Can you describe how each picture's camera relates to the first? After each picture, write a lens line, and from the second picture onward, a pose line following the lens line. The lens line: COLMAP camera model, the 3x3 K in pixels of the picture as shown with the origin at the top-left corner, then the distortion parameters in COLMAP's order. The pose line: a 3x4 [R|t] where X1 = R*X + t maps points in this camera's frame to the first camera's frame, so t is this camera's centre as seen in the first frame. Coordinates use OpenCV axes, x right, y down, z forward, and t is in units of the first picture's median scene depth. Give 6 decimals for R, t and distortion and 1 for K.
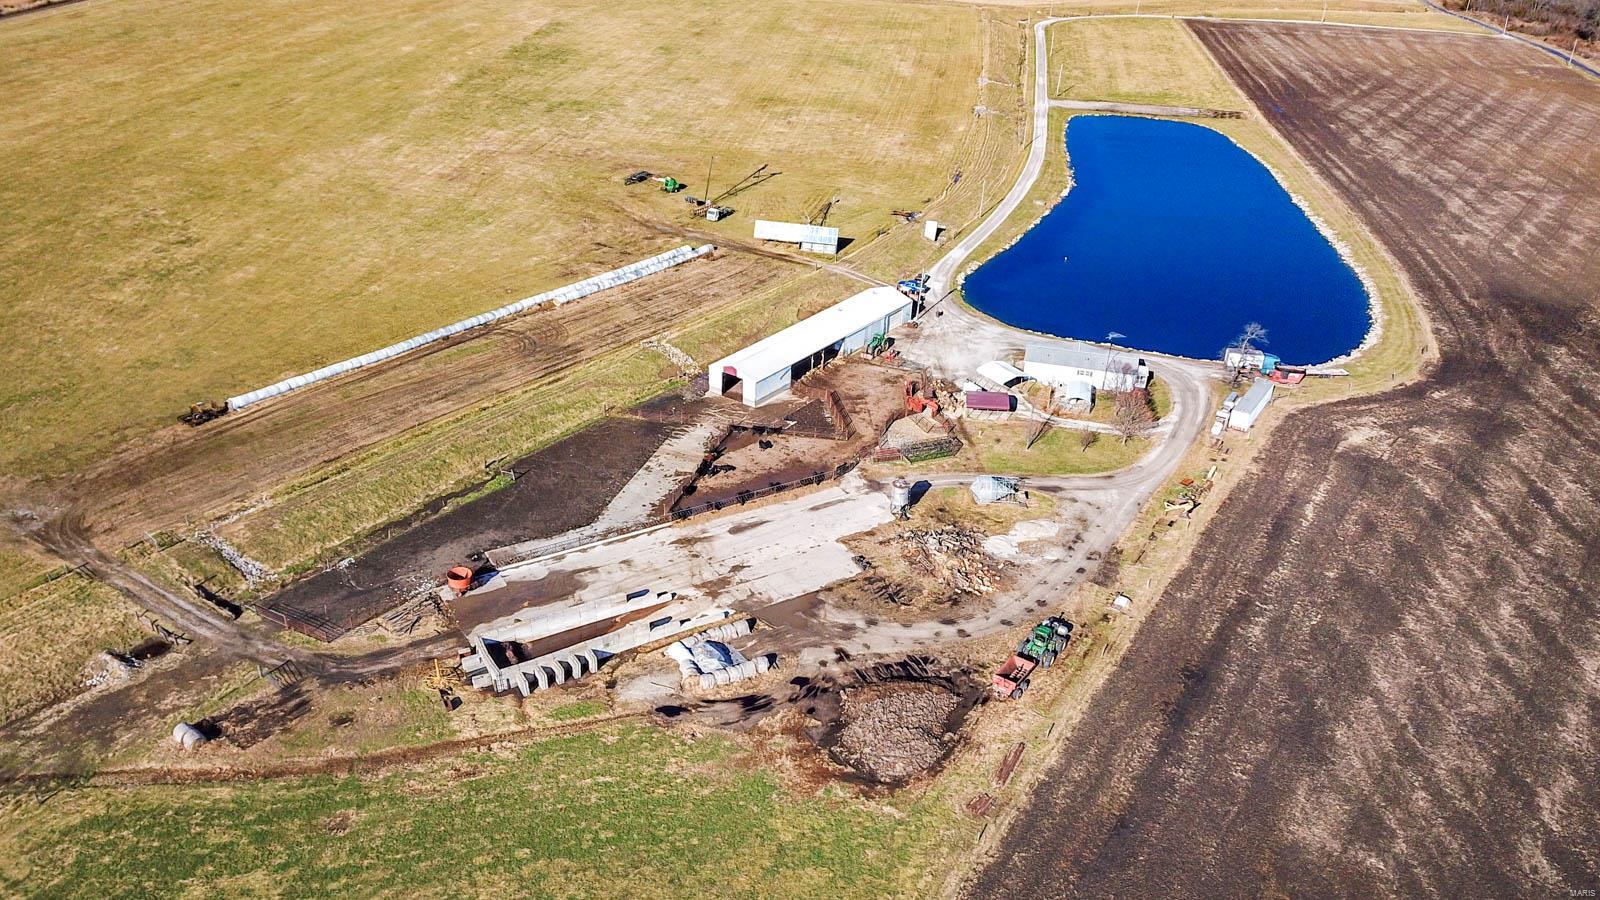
lens RADIAL K [[1250.7, 0, 773.5], [0, 1250.7, 449.5], [0, 0, 1]] dist [0.046564, -0.061115]
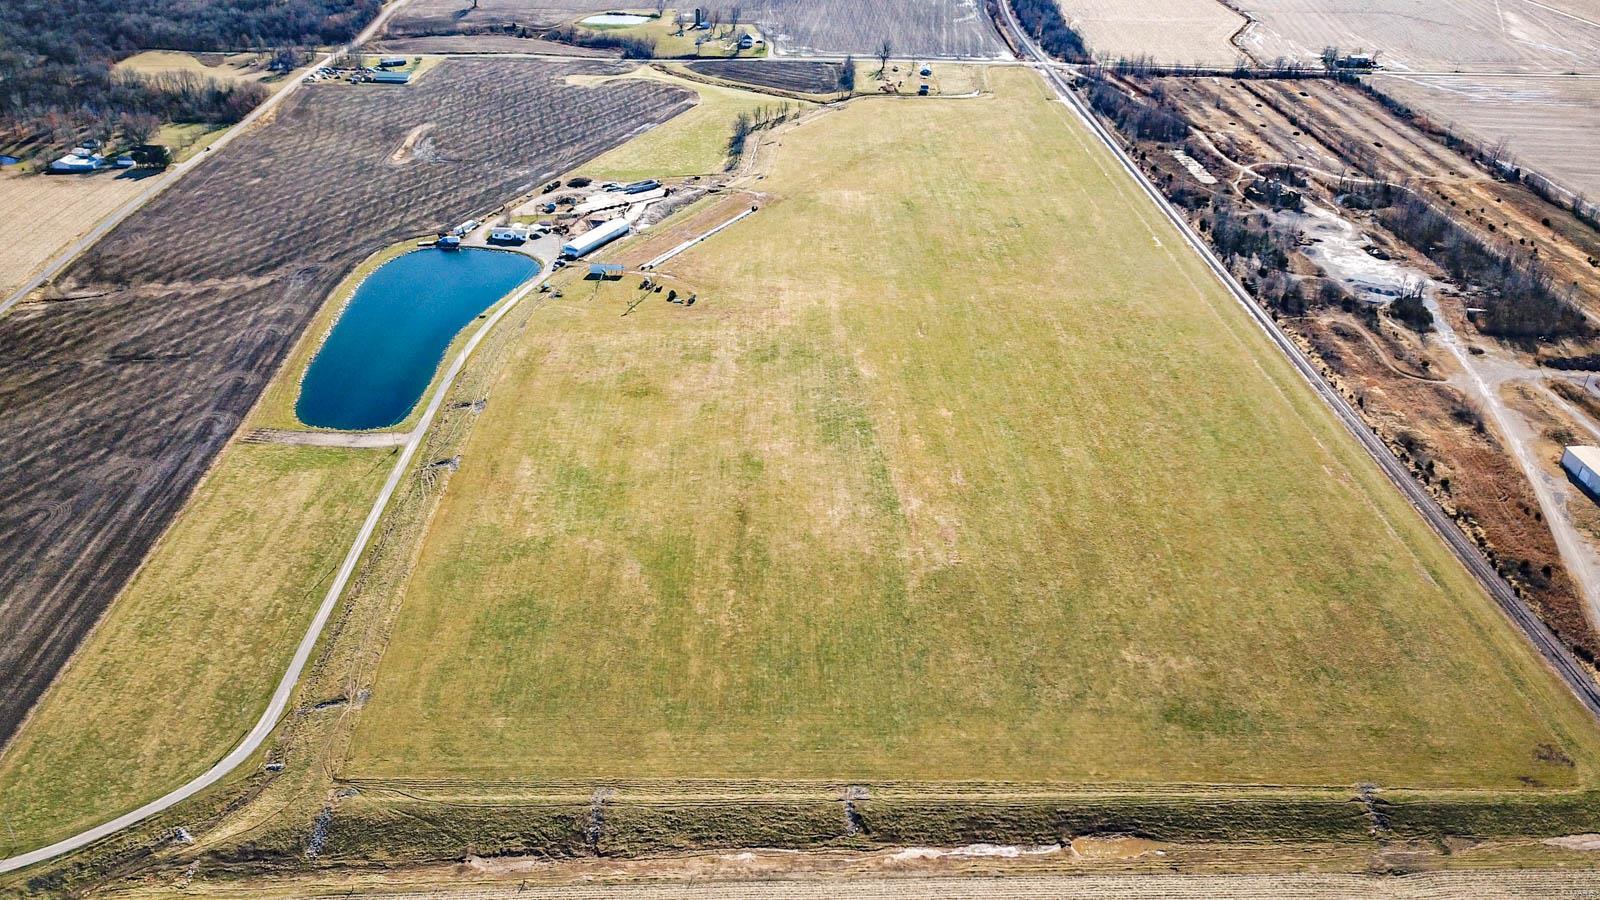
lens RADIAL K [[1243.4, 0, 806.3], [0, 1243.4, 454.9], [0, 0, 1]] dist [0.015907, -0.005789]
pose [[-0.980029, 0.042976, -0.194153, 0.155178], [-0.141745, 0.533799, 0.833647, -2.547025], [0.139465, 0.844519, -0.517047, 3.276841]]
